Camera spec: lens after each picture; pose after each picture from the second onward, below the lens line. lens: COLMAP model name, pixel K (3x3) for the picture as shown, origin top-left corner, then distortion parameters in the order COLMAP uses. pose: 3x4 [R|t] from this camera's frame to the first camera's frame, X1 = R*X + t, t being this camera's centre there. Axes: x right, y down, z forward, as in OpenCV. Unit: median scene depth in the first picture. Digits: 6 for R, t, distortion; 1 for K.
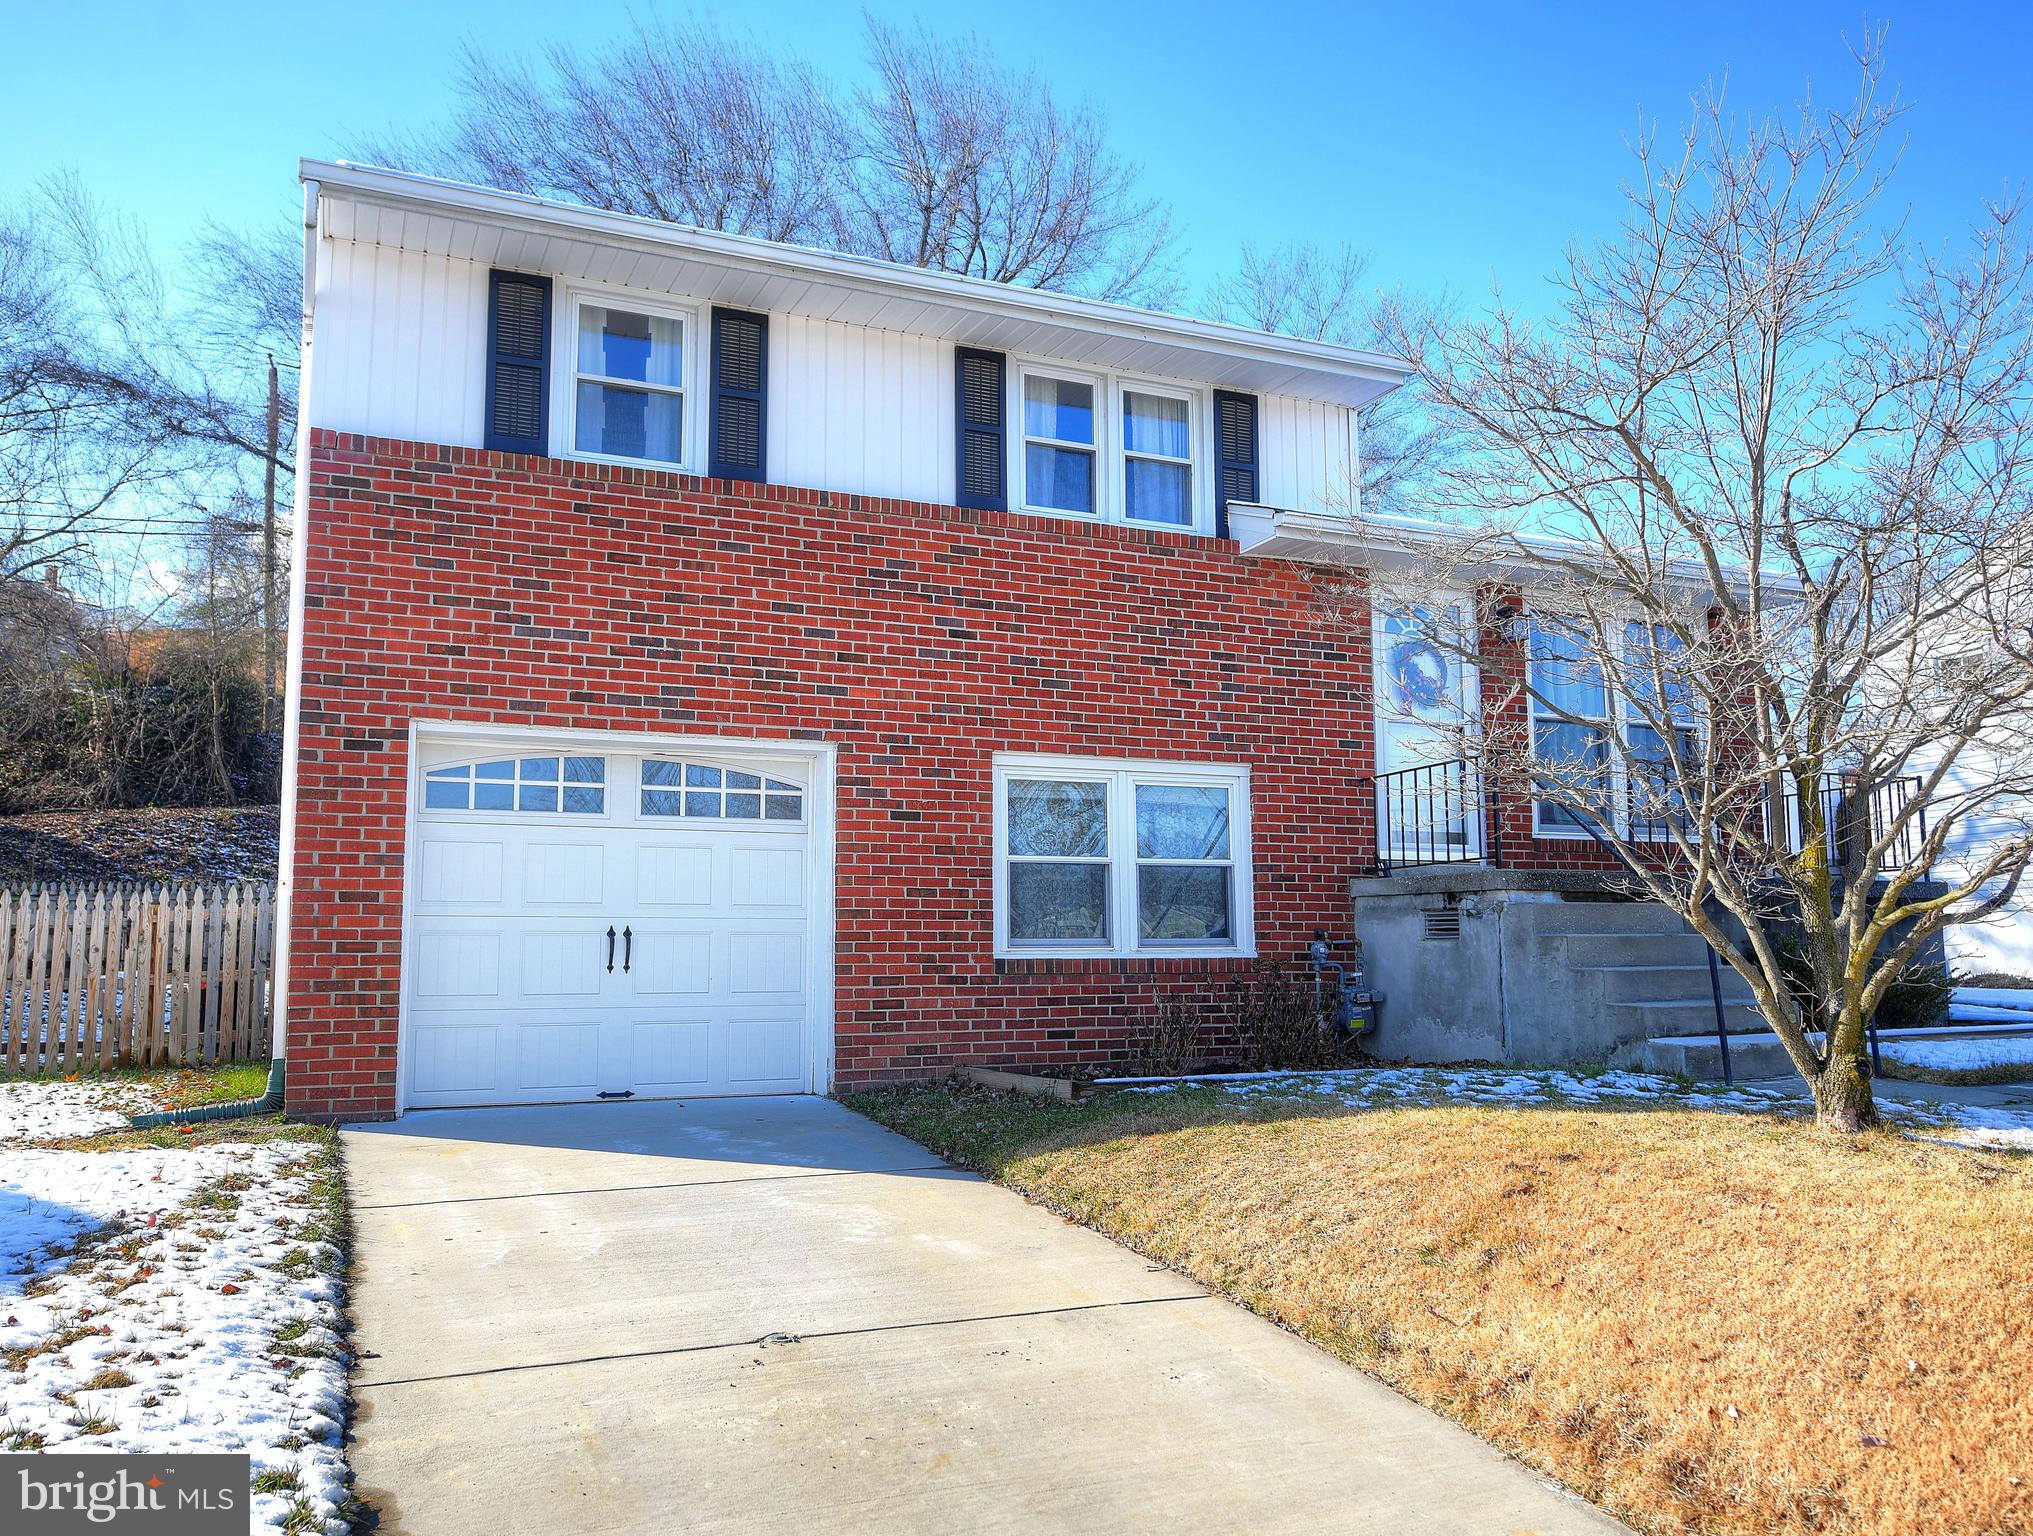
lens RADIAL K [[1599.4, 0, 1060.6], [0, 1599.4, 790.0], [0, 0, 1]] dist [-0.000675, 0.000855]
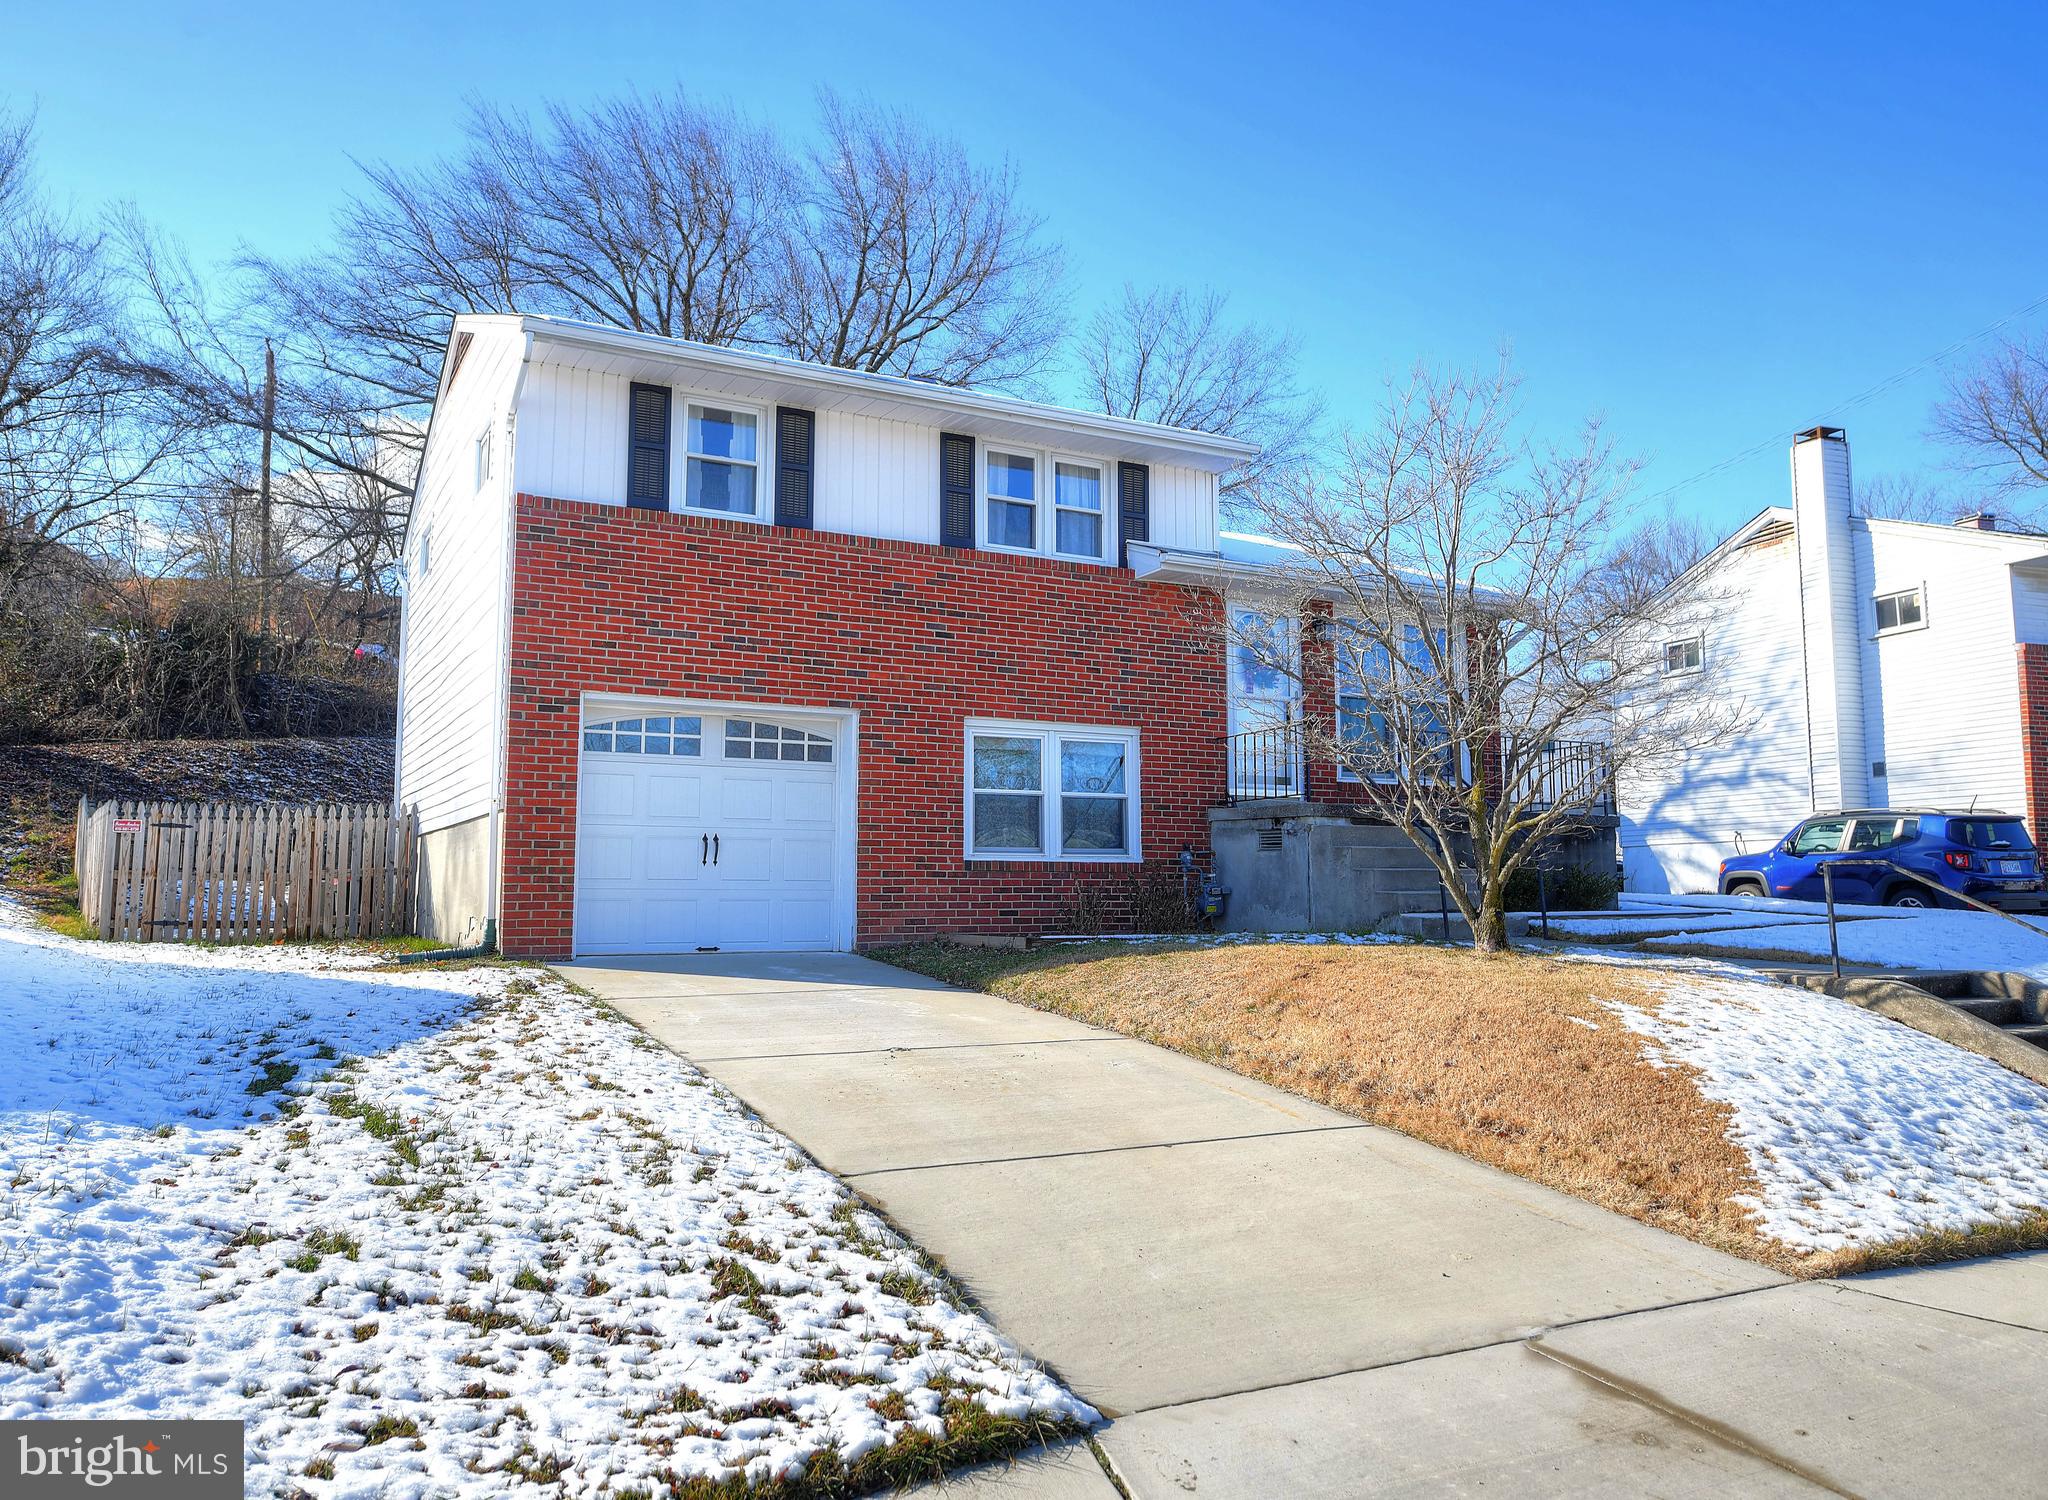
lens RADIAL K [[1479.2, 0, 1024.0], [0, 1479.2, 750.0], [0, 0, 1]] dist [-0.000664, -0.000751]
pose [[0.998239, 0.014471, 0.057530, -0.066264], [-0.015189, 0.999812, 0.012068, -0.011151], [-0.057345, -0.012920, 0.998271, -0.340954]]
